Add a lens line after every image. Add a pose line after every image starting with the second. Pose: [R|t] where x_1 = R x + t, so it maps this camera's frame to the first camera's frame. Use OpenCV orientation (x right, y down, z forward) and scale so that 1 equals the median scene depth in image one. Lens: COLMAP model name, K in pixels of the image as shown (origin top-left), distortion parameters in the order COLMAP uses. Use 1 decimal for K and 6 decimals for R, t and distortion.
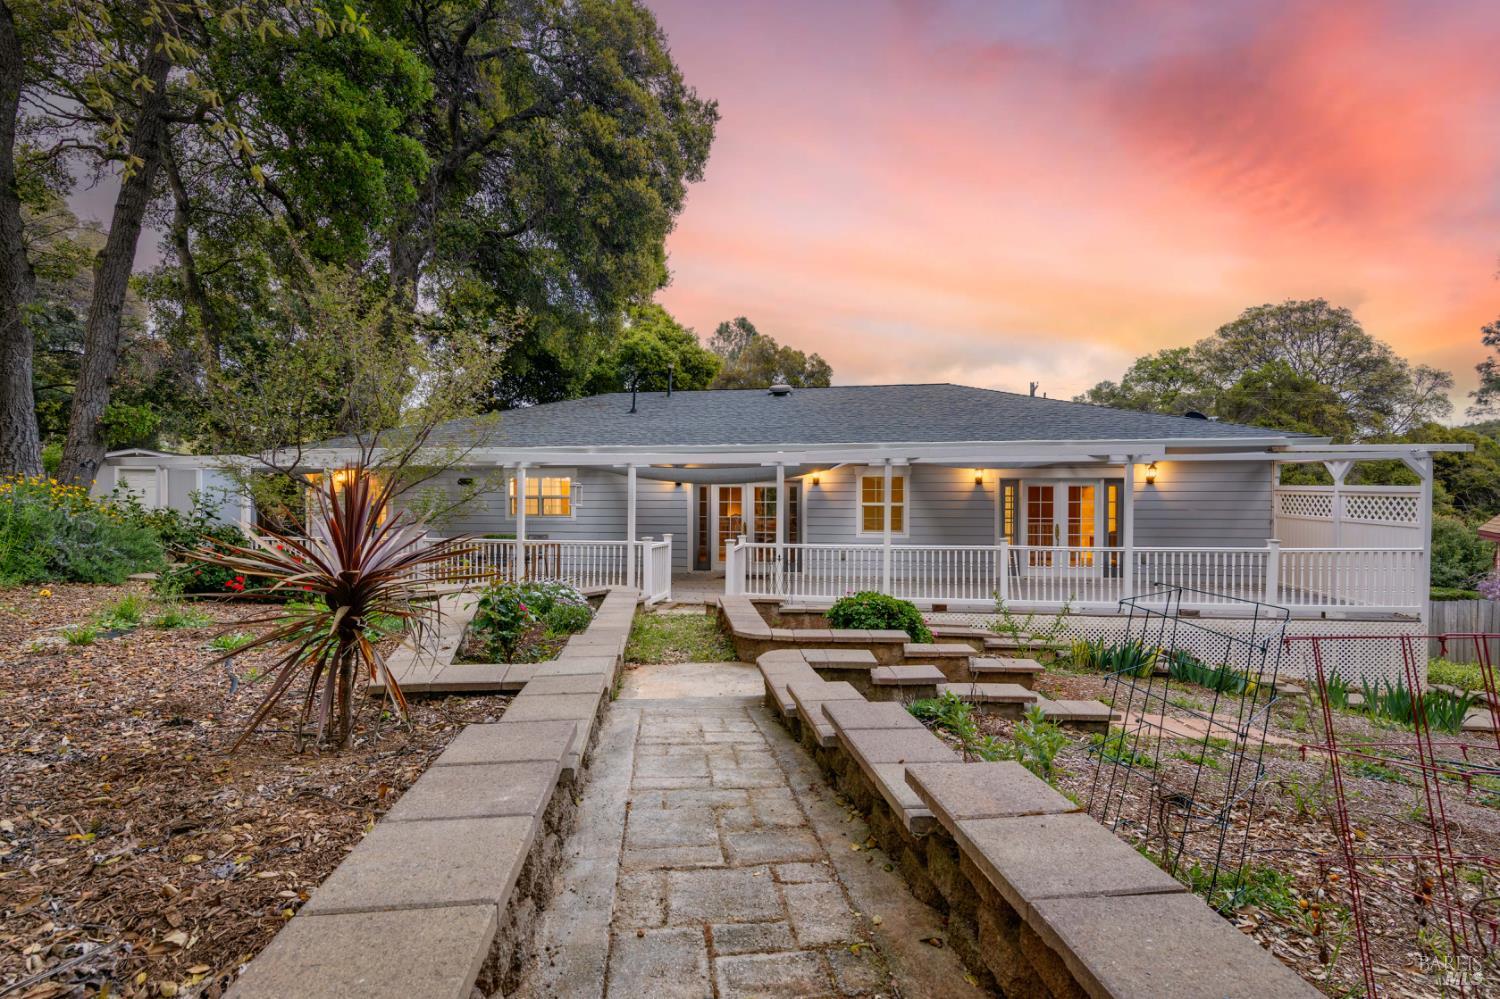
lens RADIAL K [[731.0, 0, 750.0], [0, 731.0, 499.5], [0, 0, 1]] dist [-0.000143, -0.000147]
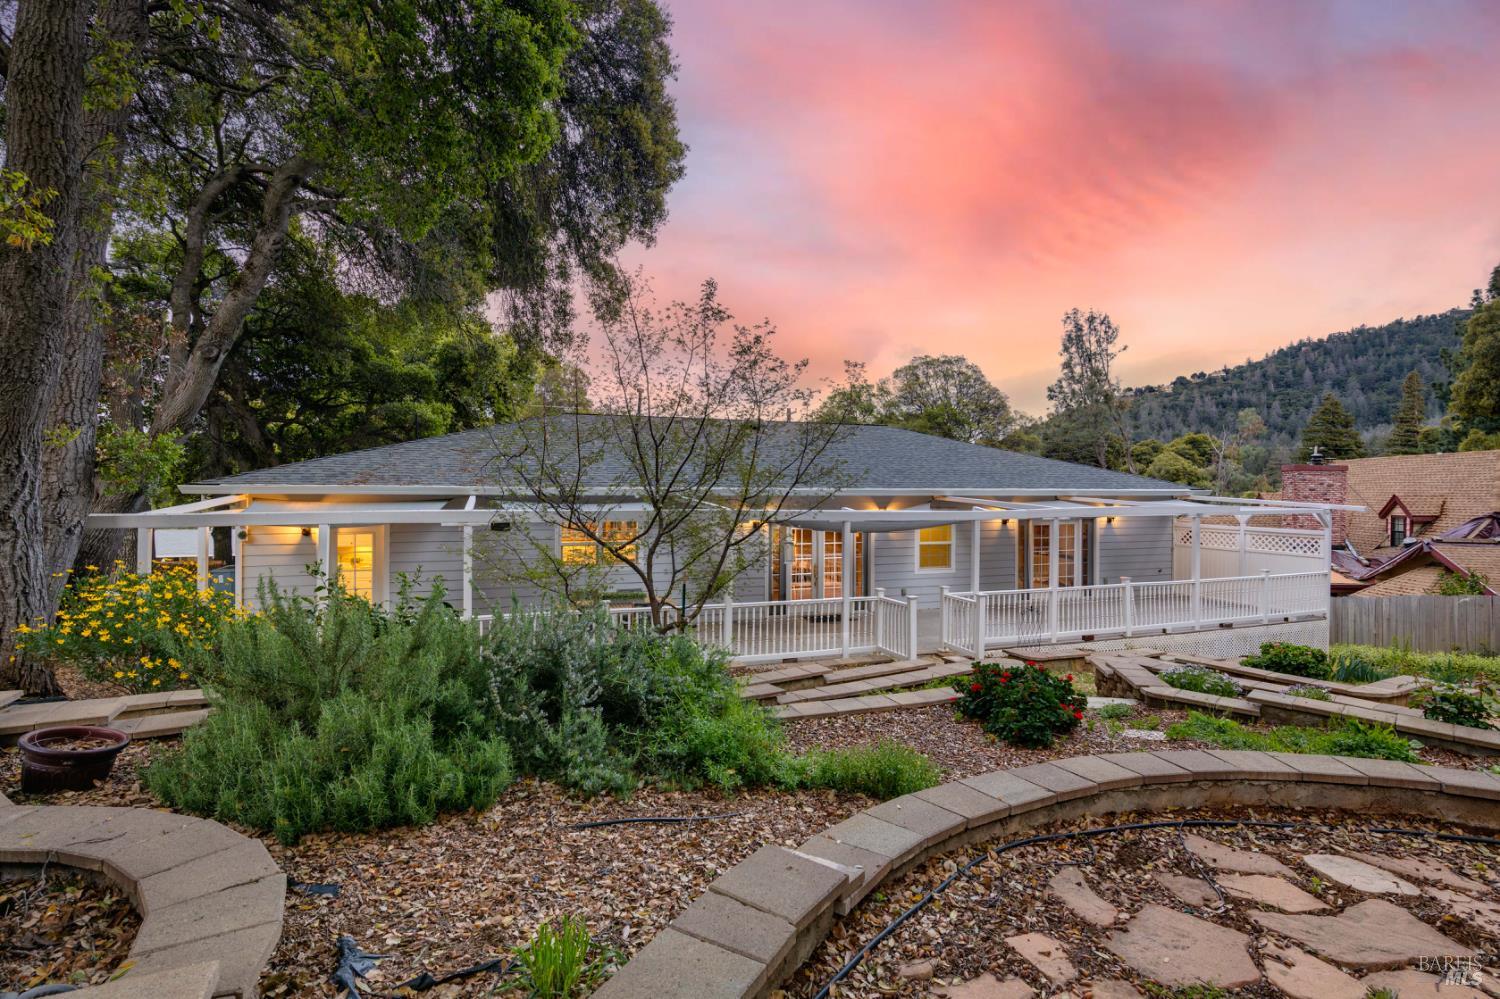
lens RADIAL K [[731.0, 0, 750.0], [0, 731.0, 499.5], [0, 0, 1]] dist [-0.000143, -0.000147]
pose [[0.868205, -0.002483, 0.496199, -0.522203], [0.003292, 0.999994, -0.000755, -0.050709], [-0.496195, 0.002289, 0.868208, 0.150364]]
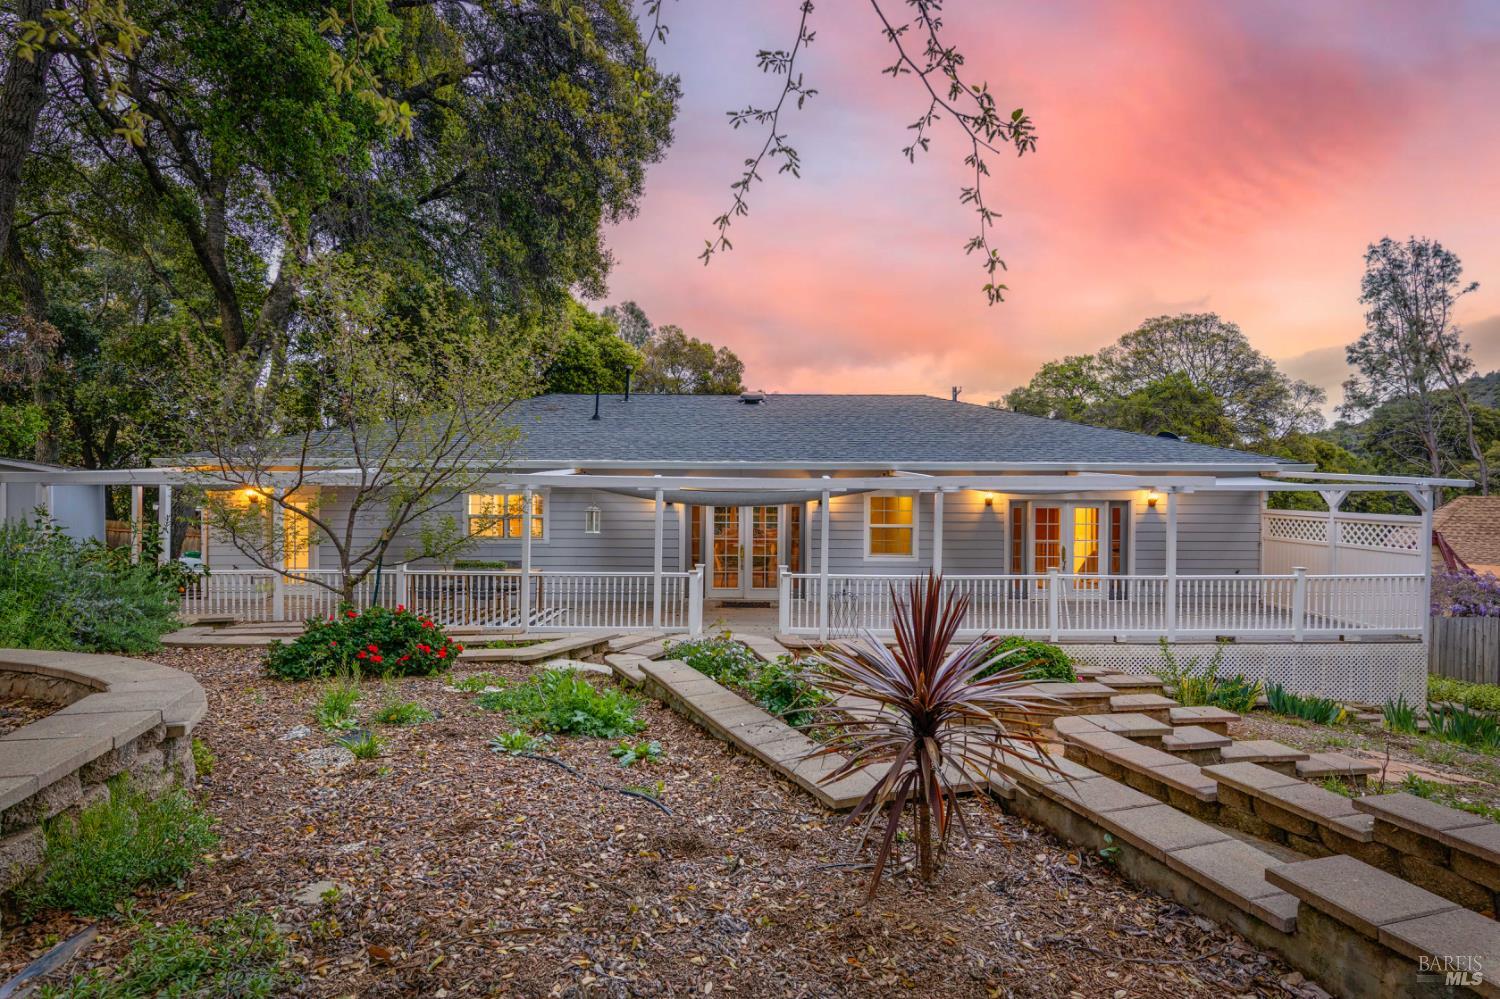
lens RADIAL K [[800.9, 0, 750.0], [0, 800.9, 499.5], [0, 0, 1]] dist [-0.006030, 0.001171]
pose [[0.984759, 0.004036, 0.173879, -0.152990], [-0.004048, 0.999992, -0.000289, -0.022845], [-0.173879, -0.000419, 0.984767, 0.006744]]
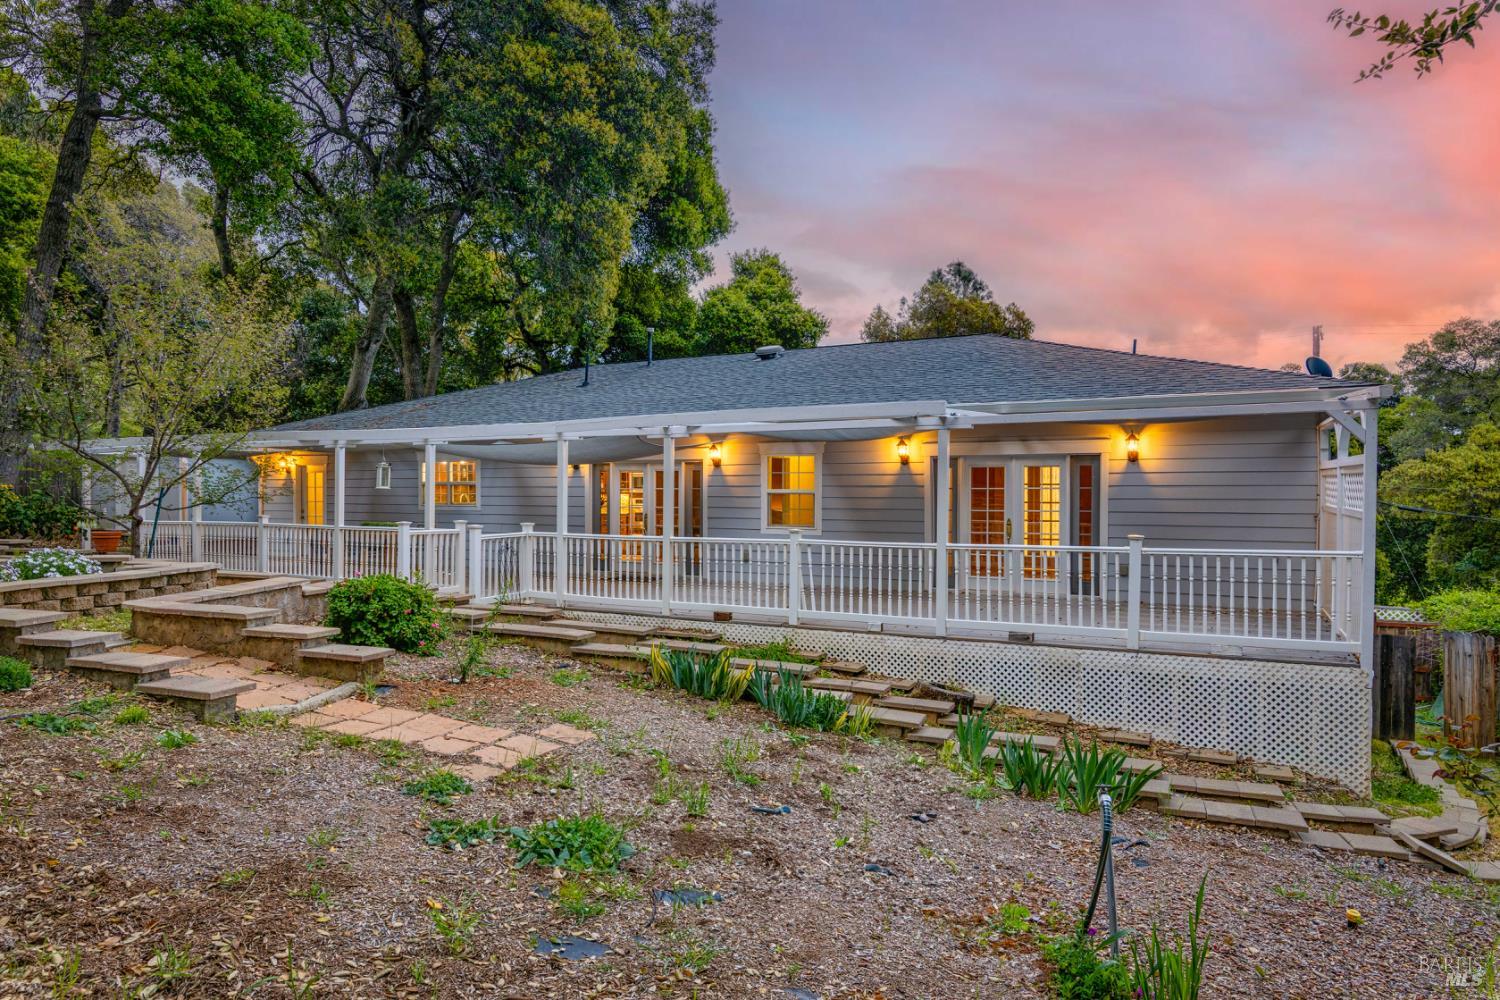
lens RADIAL K [[929.4, 0, 750.0], [0, 929.4, 500.0], [0, 0, 1]] dist [0.001567, 0.000446]
pose [[0.948363, 0.005714, -0.317134, 0.386809], [-0.006859, 0.999973, -0.002493, 0.015902], [0.317112, 0.004540, 0.948377, 0.037253]]
